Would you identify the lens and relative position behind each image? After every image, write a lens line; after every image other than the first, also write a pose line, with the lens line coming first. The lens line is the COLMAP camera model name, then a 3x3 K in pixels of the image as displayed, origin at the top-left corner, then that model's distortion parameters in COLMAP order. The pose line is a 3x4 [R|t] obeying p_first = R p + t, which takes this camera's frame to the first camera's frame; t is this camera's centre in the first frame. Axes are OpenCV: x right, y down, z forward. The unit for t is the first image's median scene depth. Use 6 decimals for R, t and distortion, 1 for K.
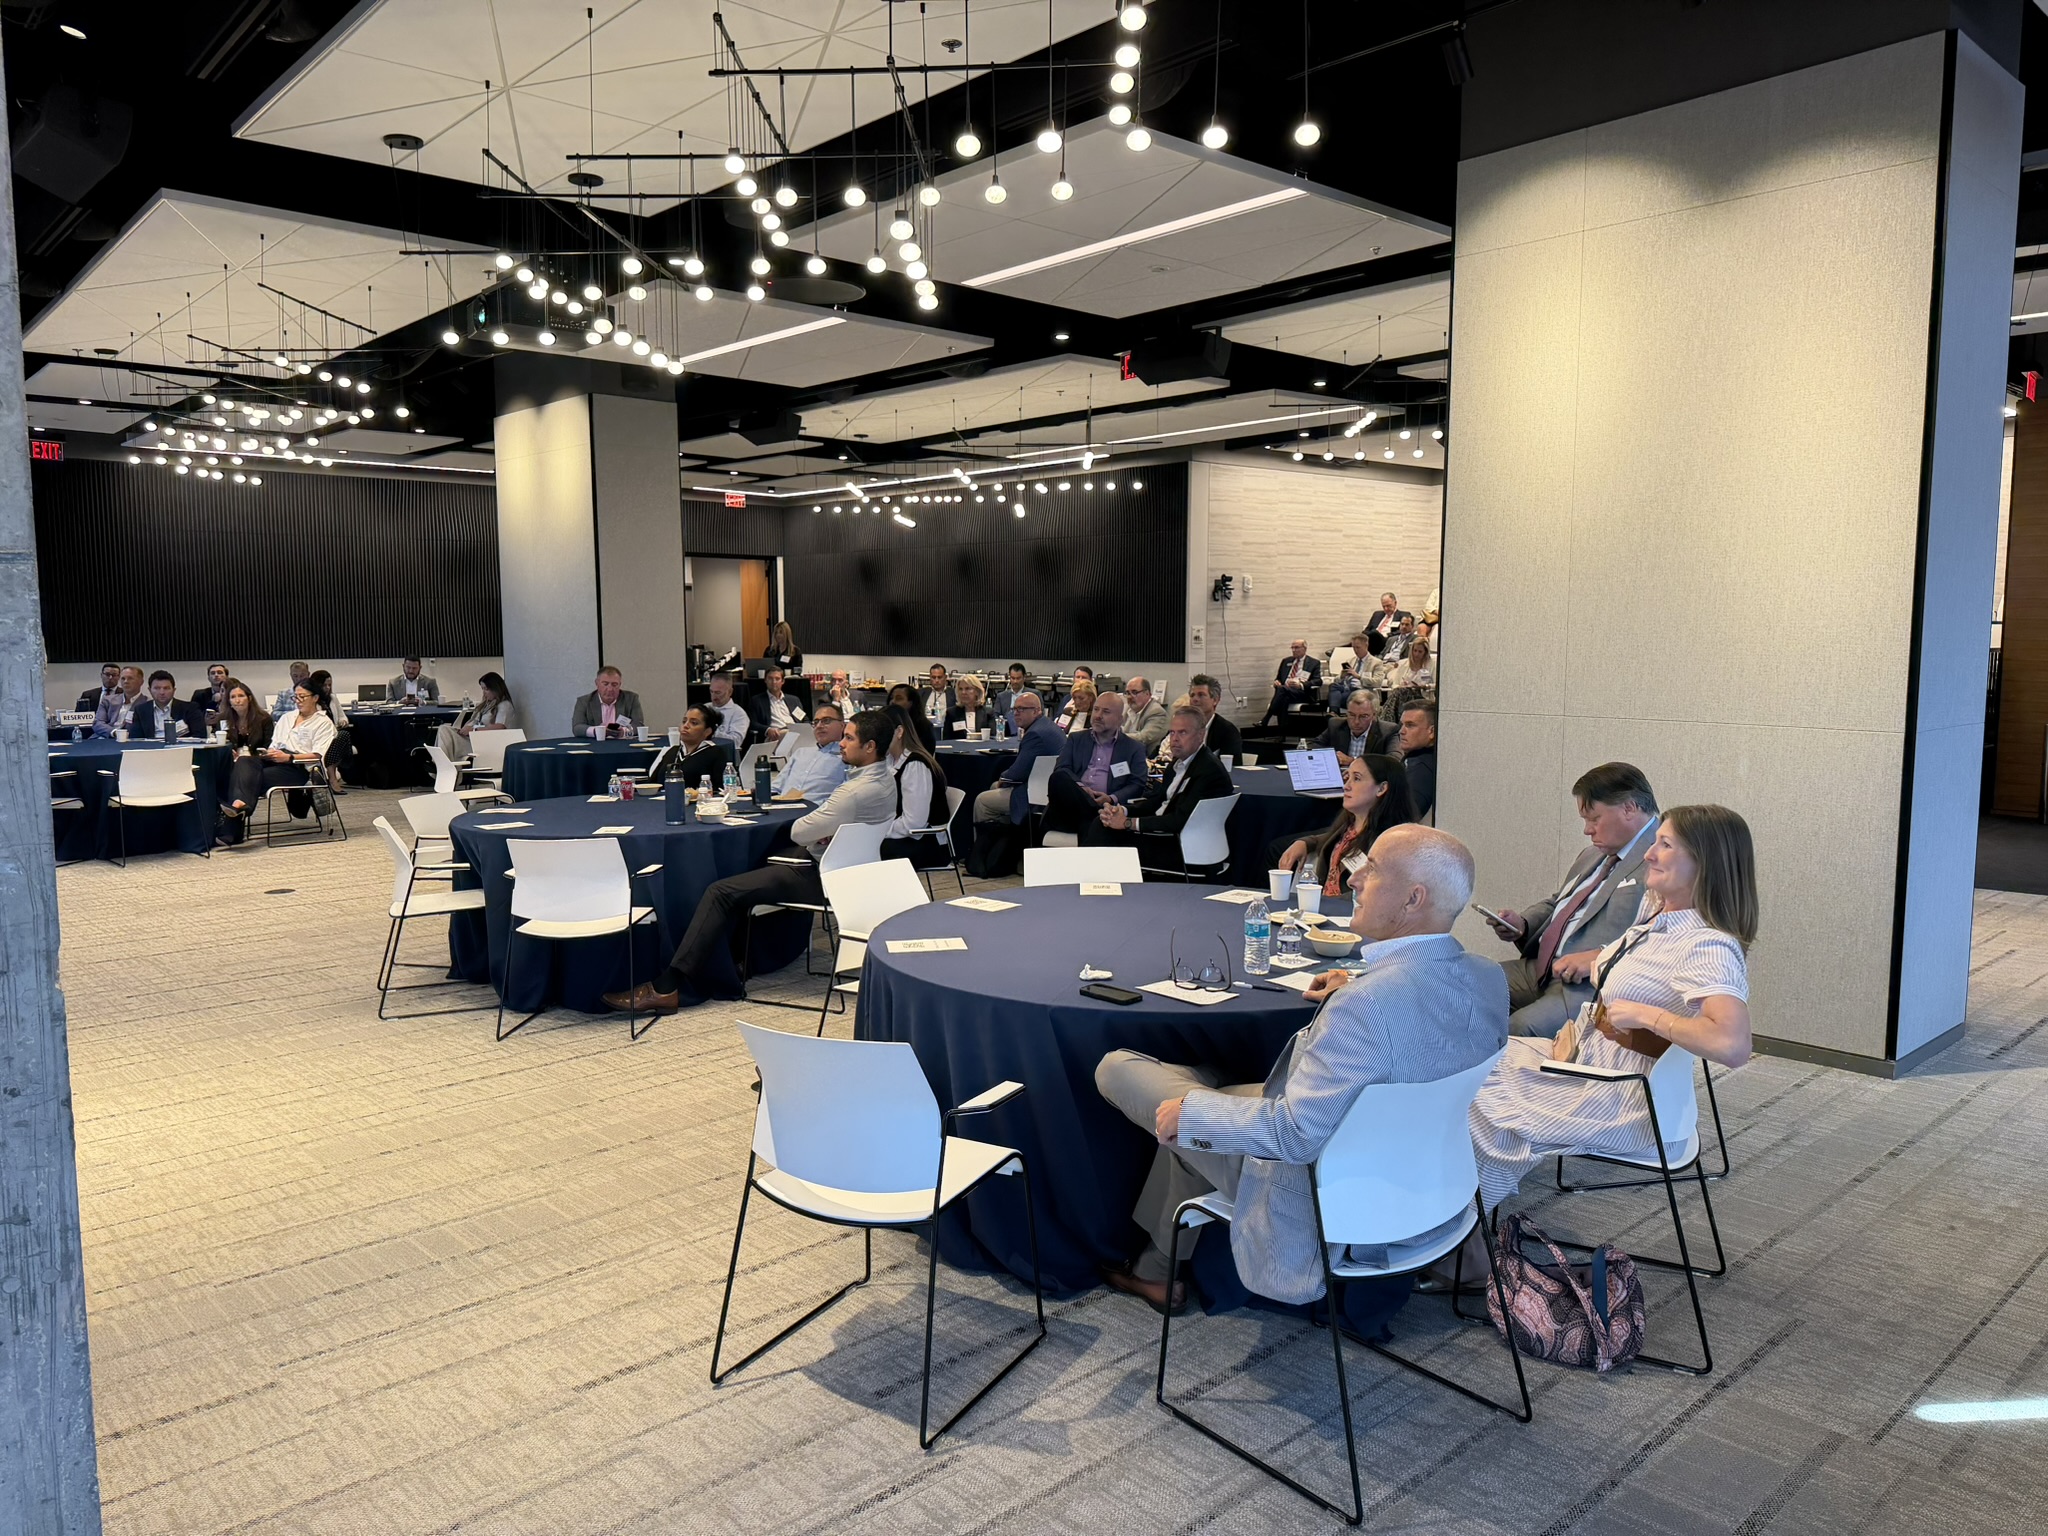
lens RADIAL K [[1444.9, 0, 1025.7], [0, 1444.9, 782.0], [0, 0, 1]] dist [0.063823, -0.082336]
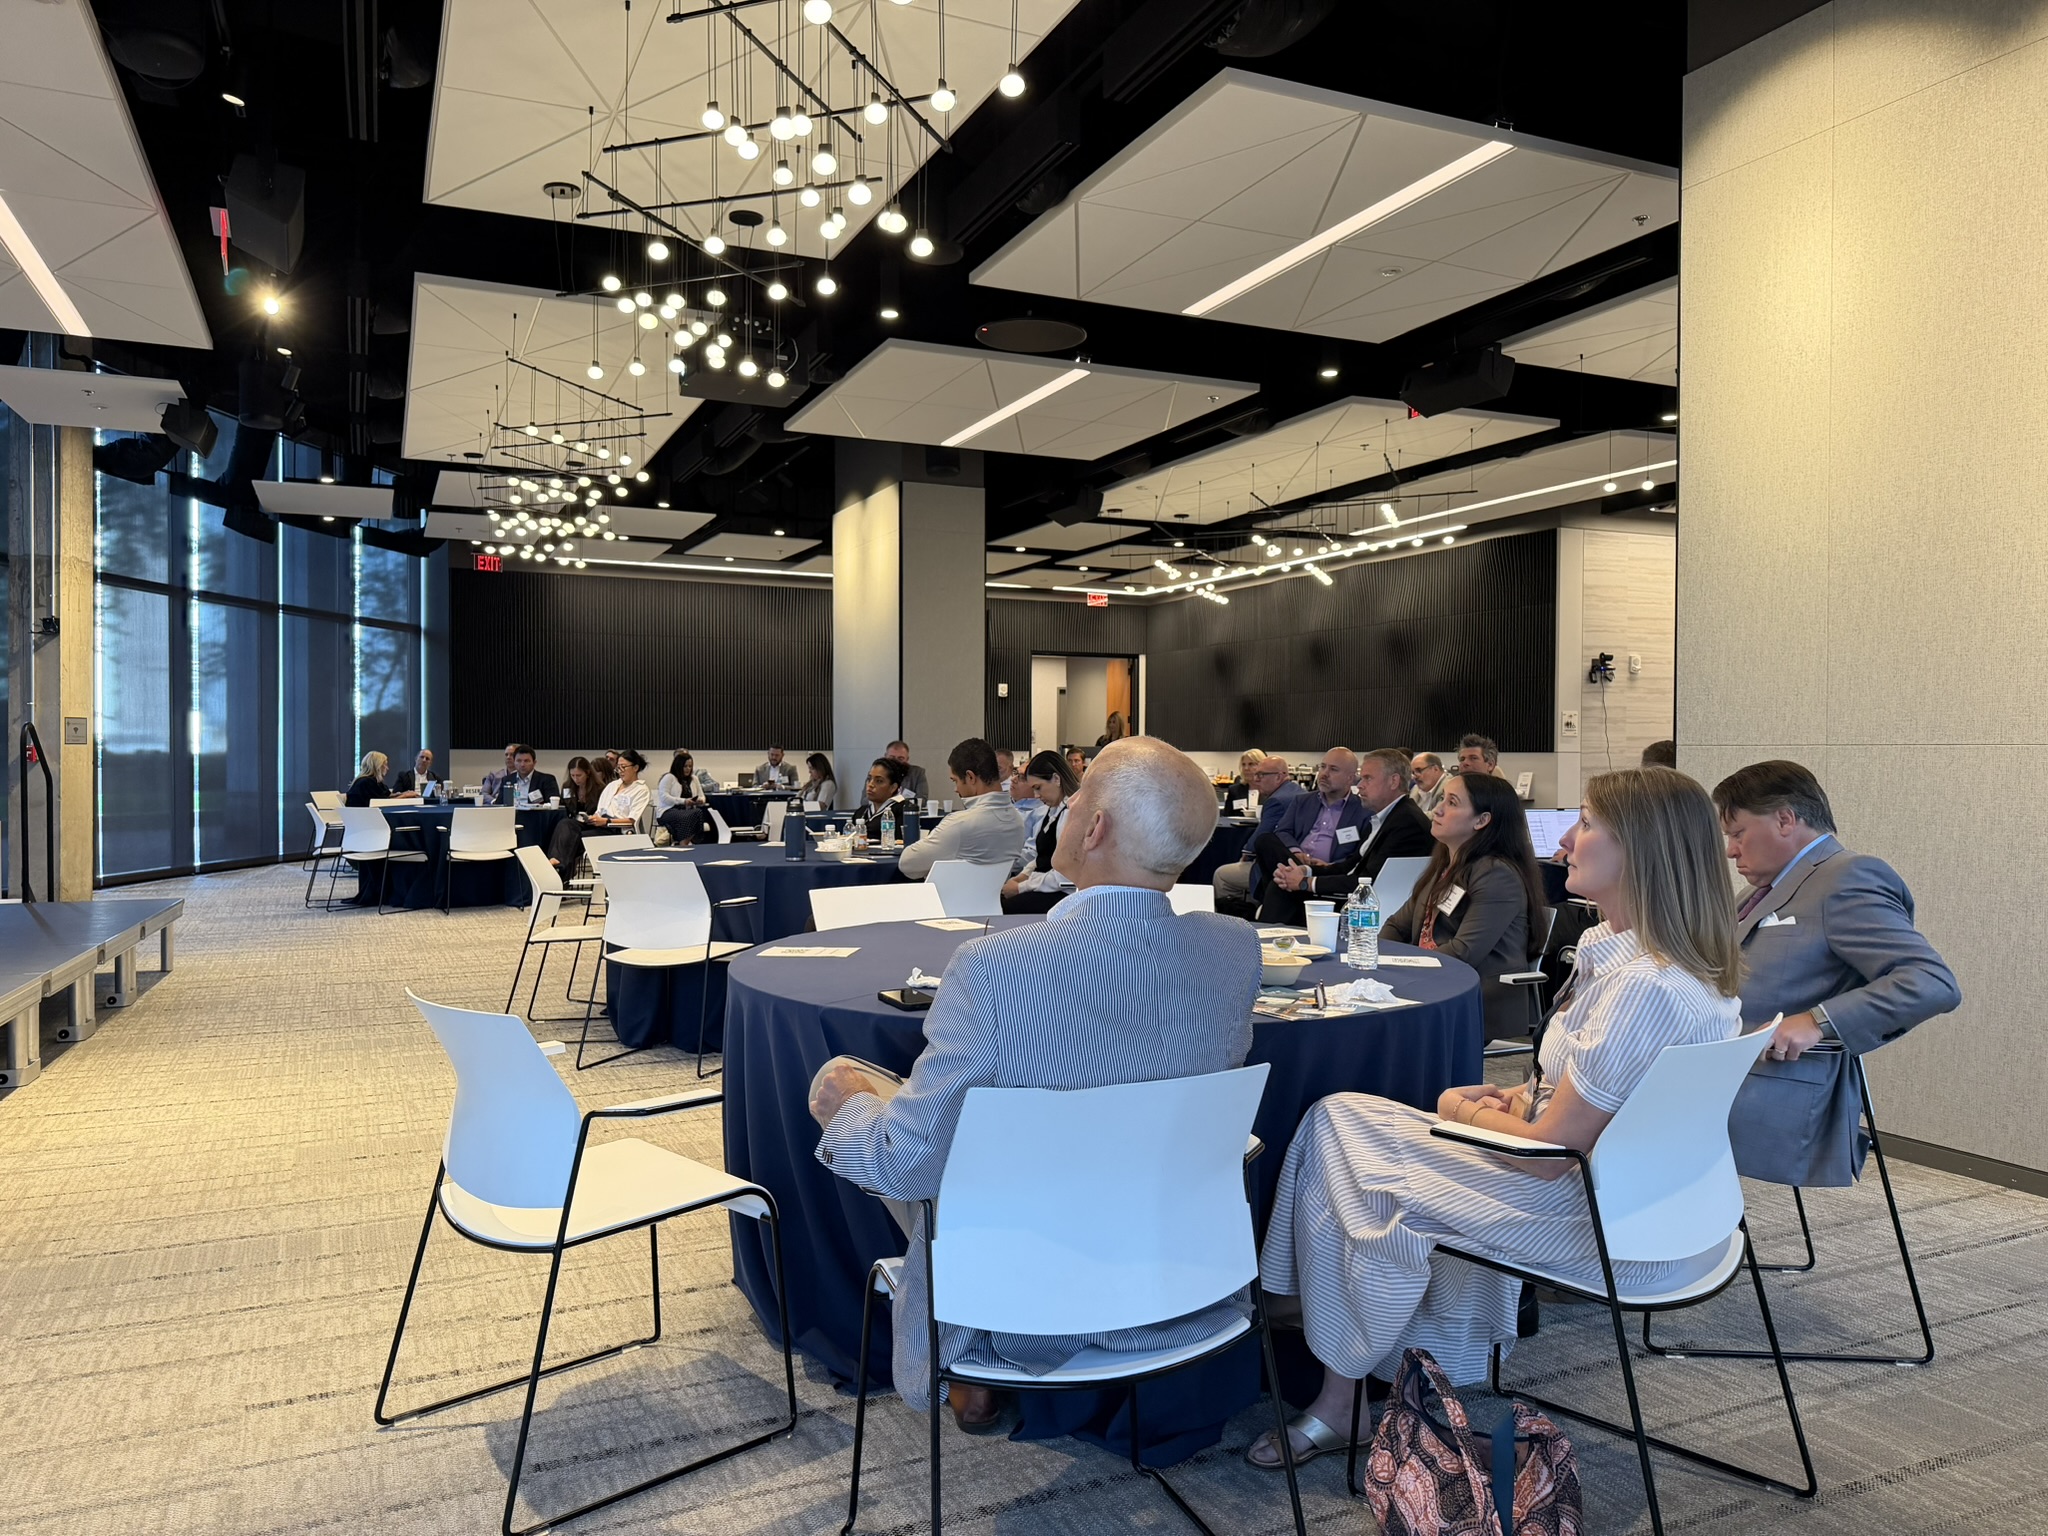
lens RADIAL K [[1444.9, 0, 1024.5], [0, 1444.9, 776.9], [0, 0, 1]] dist [0.063823, -0.082336]
pose [[0.950047, 0.007751, -0.312011, 0.131513], [-0.035917, 0.995765, -0.084628, 0.032331], [0.310034, 0.091607, 0.946302, 0.093054]]
